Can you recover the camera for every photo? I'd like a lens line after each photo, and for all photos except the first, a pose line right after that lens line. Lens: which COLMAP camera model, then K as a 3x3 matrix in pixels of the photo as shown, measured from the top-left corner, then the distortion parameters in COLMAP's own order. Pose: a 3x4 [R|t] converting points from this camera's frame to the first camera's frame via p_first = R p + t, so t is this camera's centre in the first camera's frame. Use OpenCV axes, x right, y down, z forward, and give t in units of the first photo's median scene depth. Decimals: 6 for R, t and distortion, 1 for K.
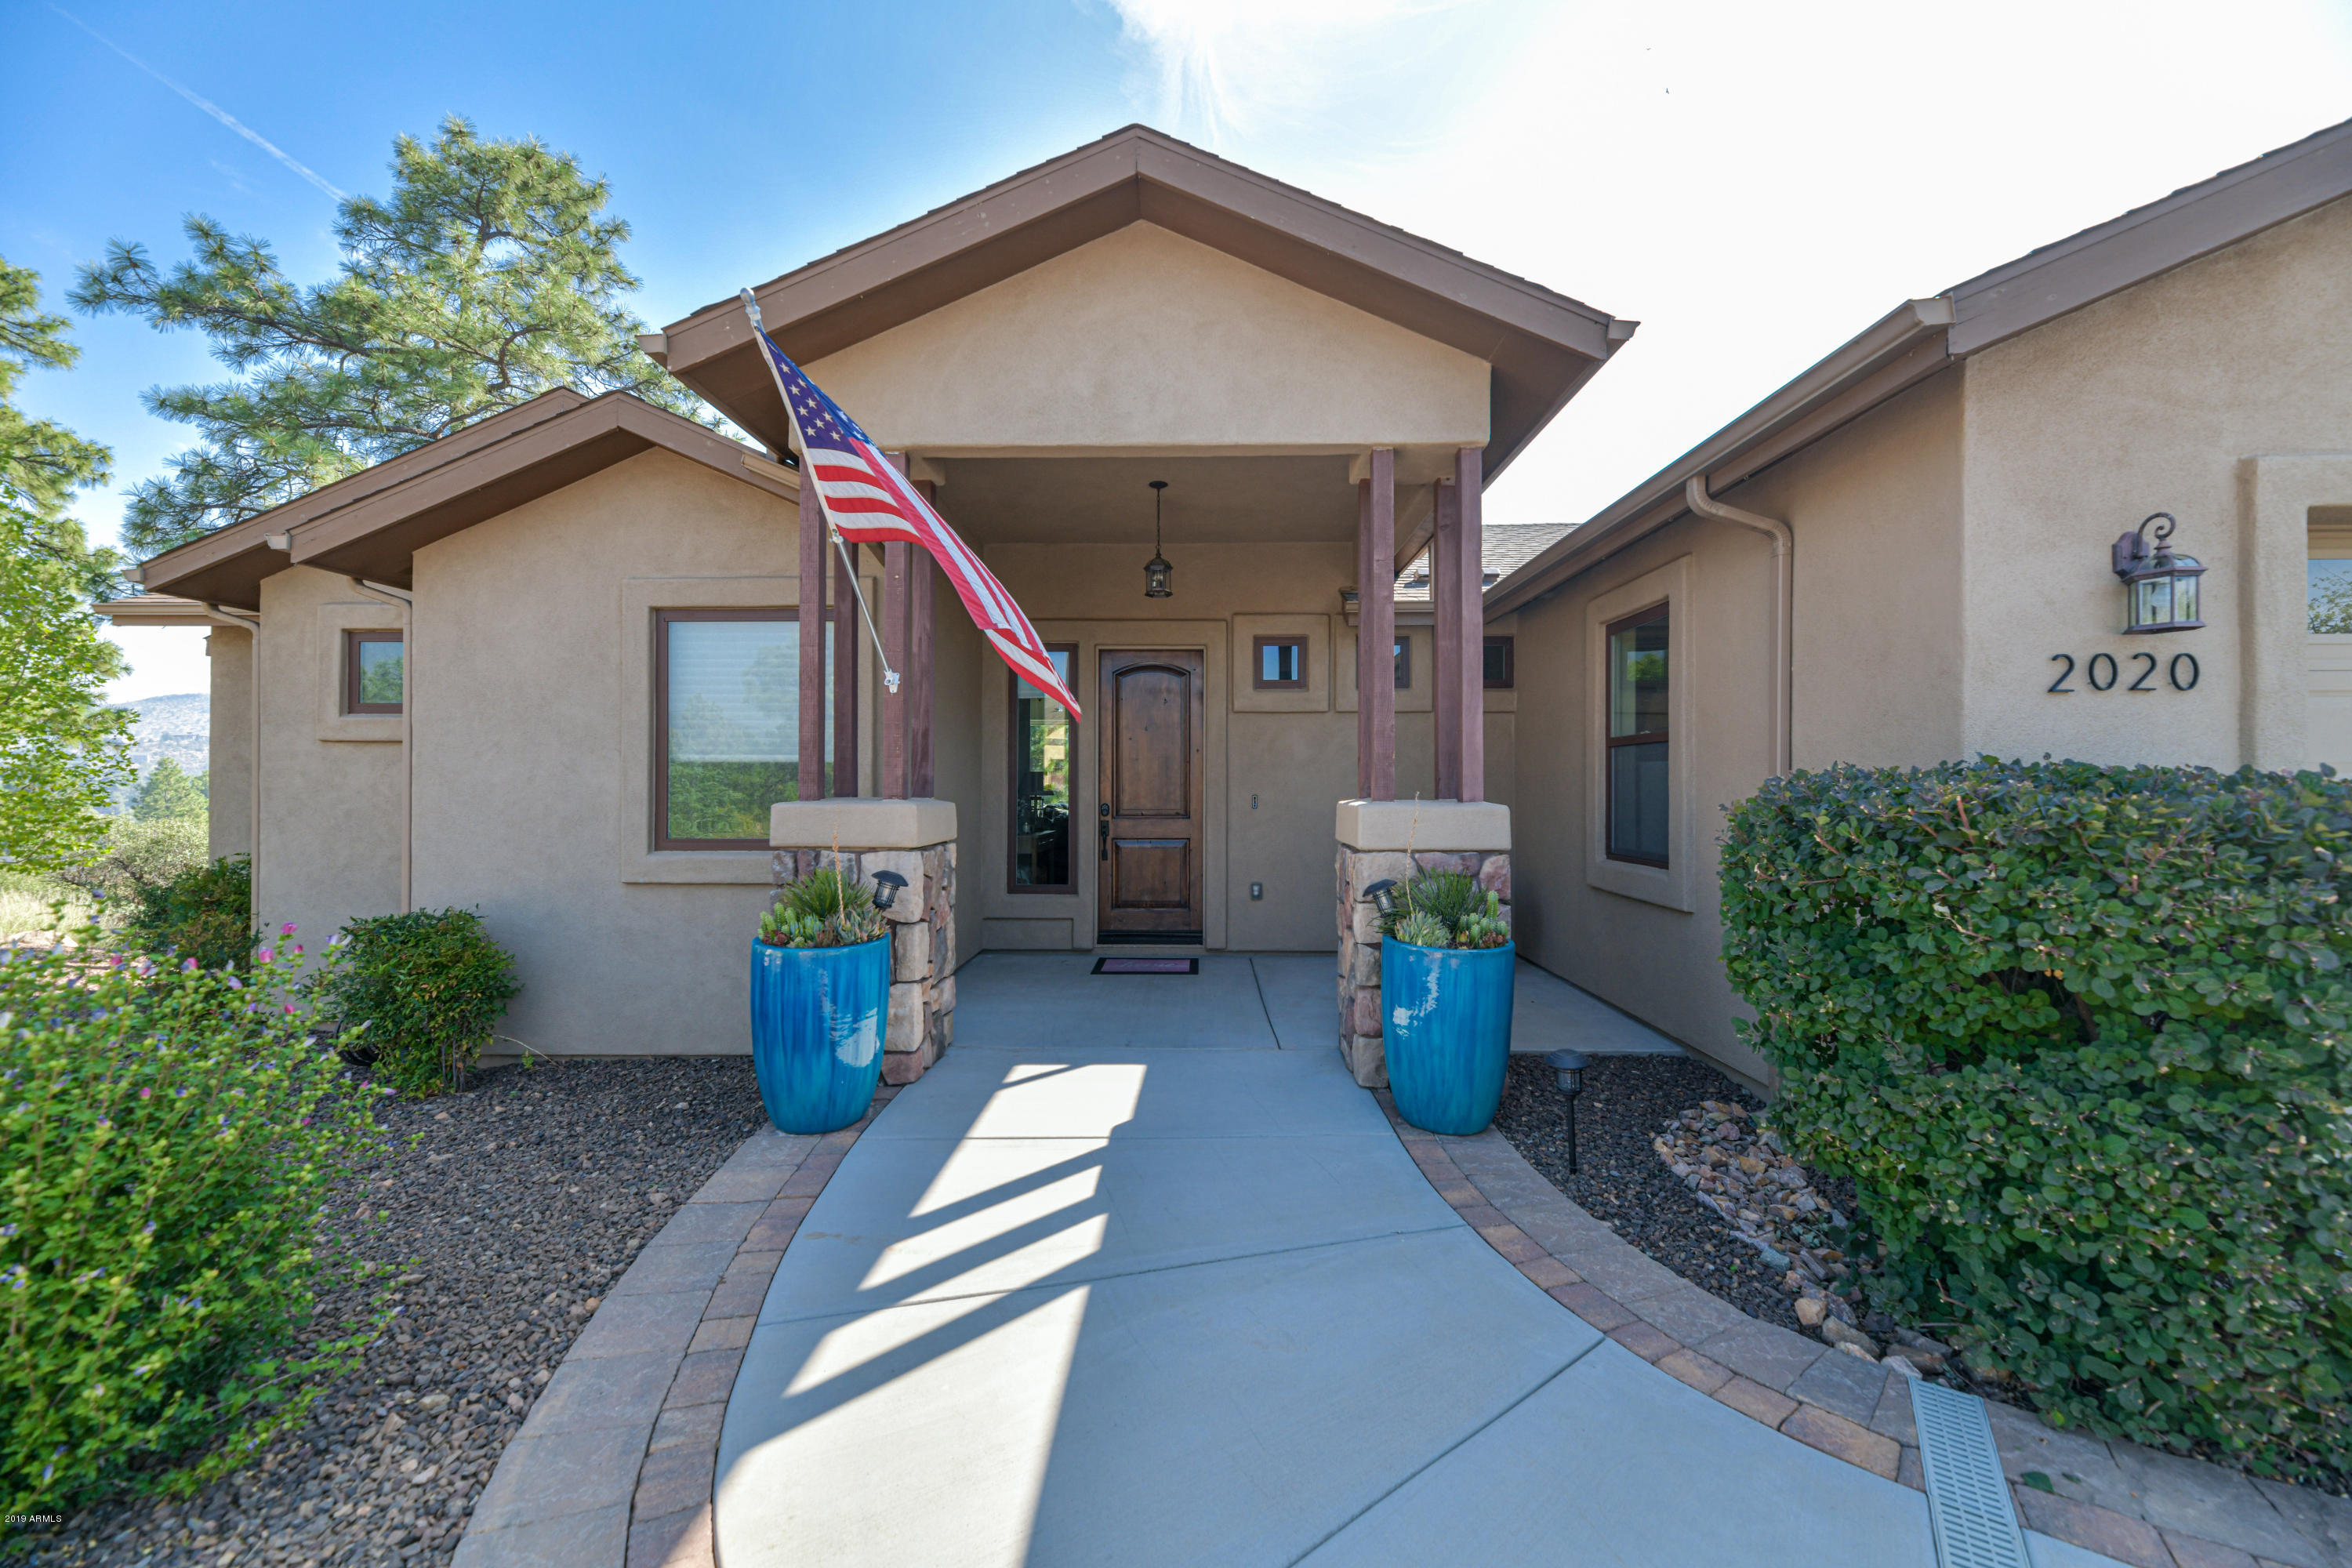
lens RADIAL K [[909.4, 0, 1176.0], [0, 909.4, 784.0], [0, 0, 1]] dist [-0.000176, 0.000089]
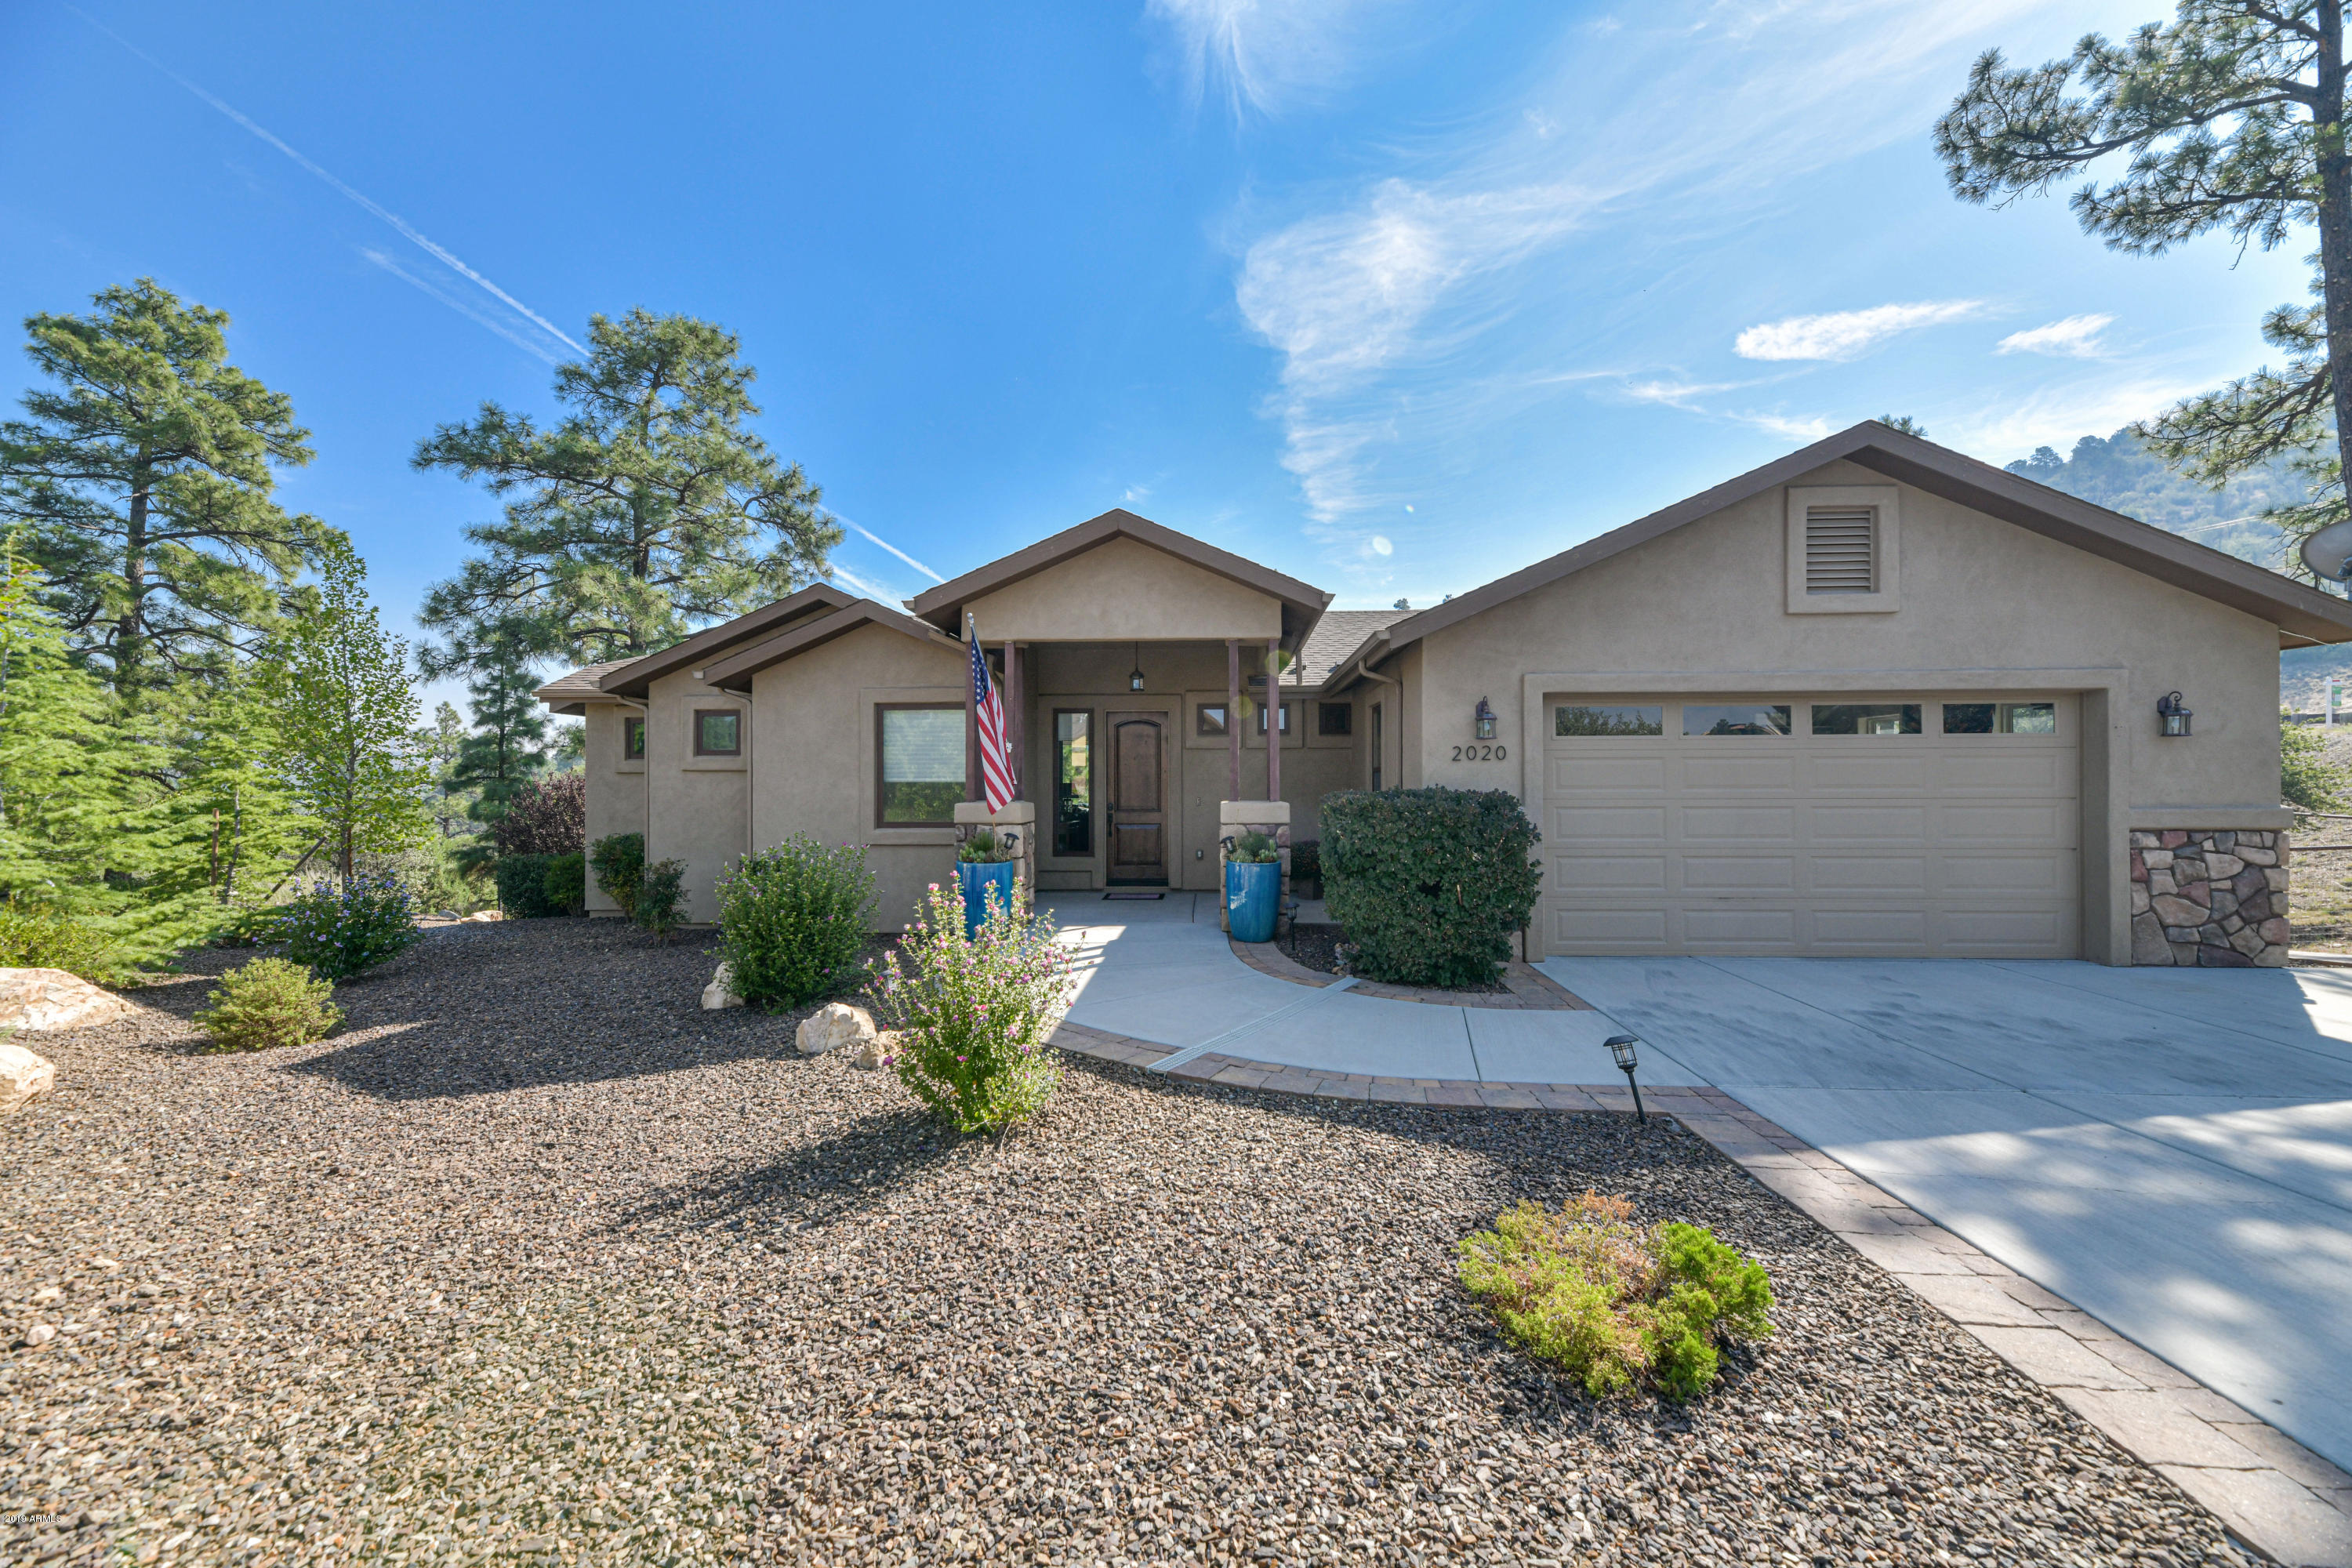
lens RADIAL K [[925.7, 0, 1193.3], [0, 925.7, 784.7], [0, 0, 1]] dist [-0.000514, -0.000296]
pose [[0.999987, -0.003372, -0.003710, 0.112680], [0.003374, 0.999994, 0.000417, -0.018275], [0.003708, -0.000429, 0.999993, -0.987203]]
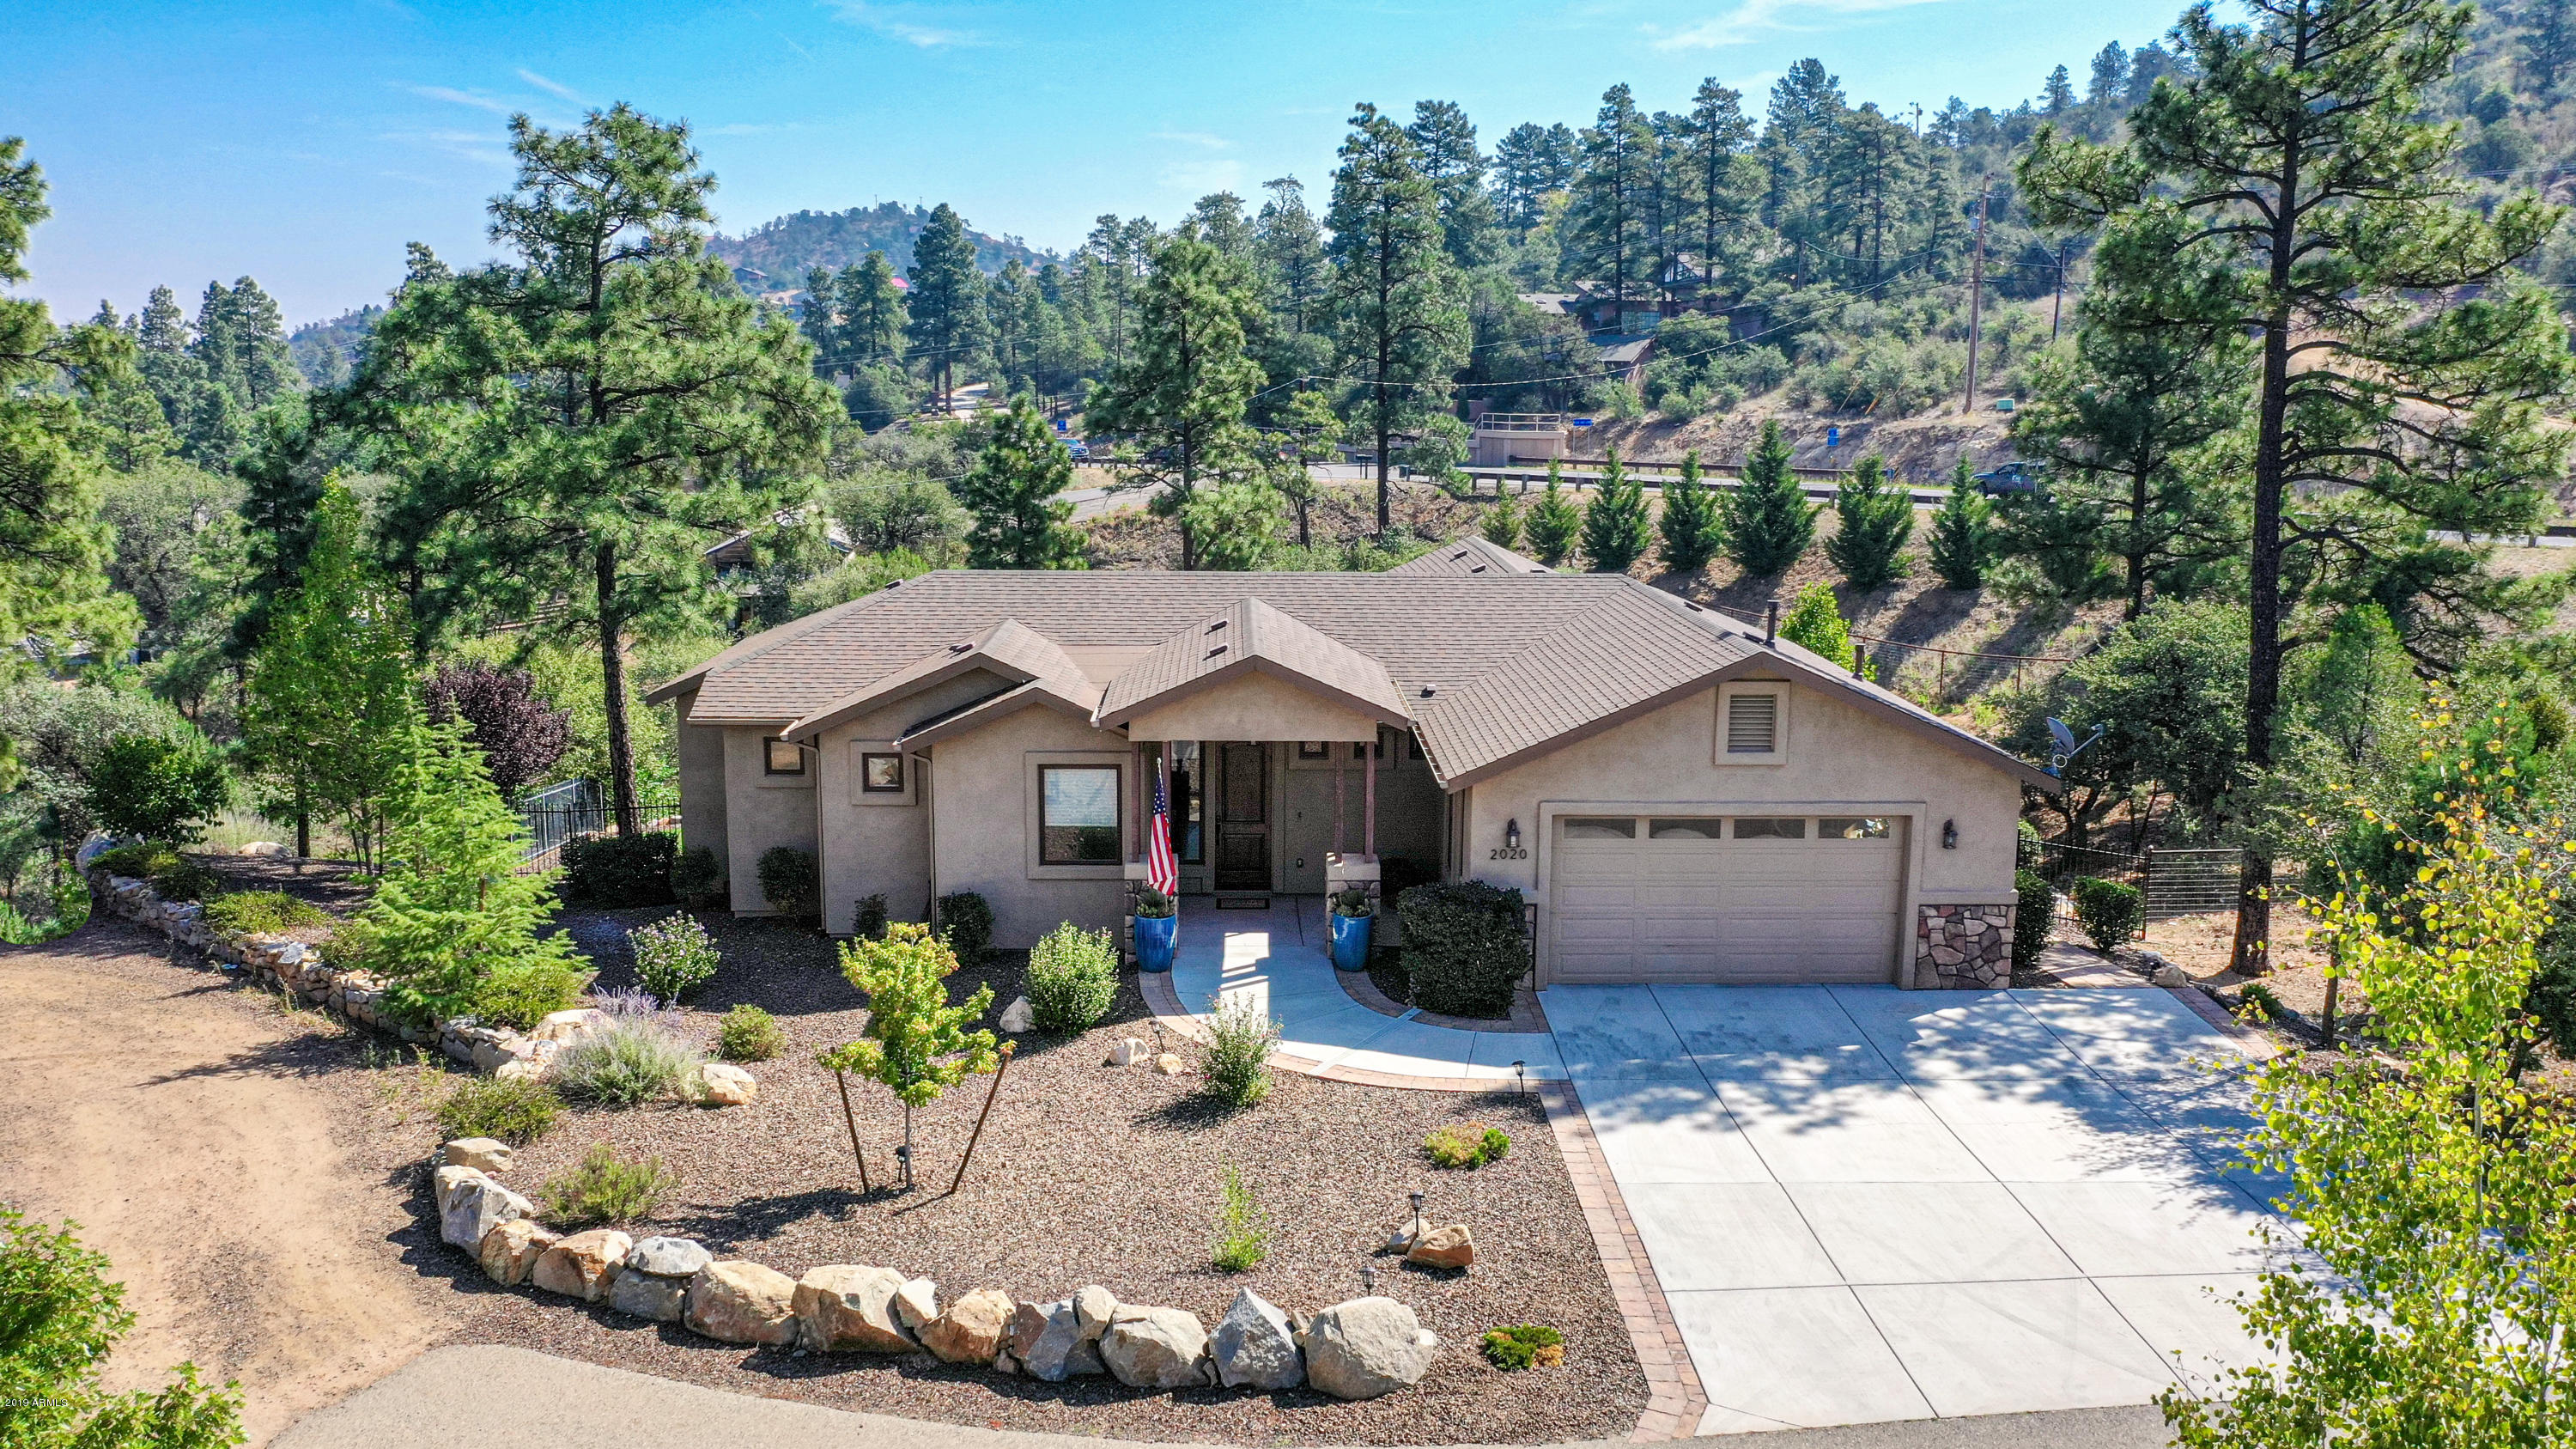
lens RADIAL K [[2080.0, 0, 1288.0], [0, 2080.0, 724.5], [0, 0, 1]] dist [-0.098717, -0.001140]
pose [[0.998582, -0.004873, 0.053020, -0.224386], [-0.005049, 0.982651, 0.185398, -1.322386], [-0.053004, -0.185402, 0.981232, -4.349350]]
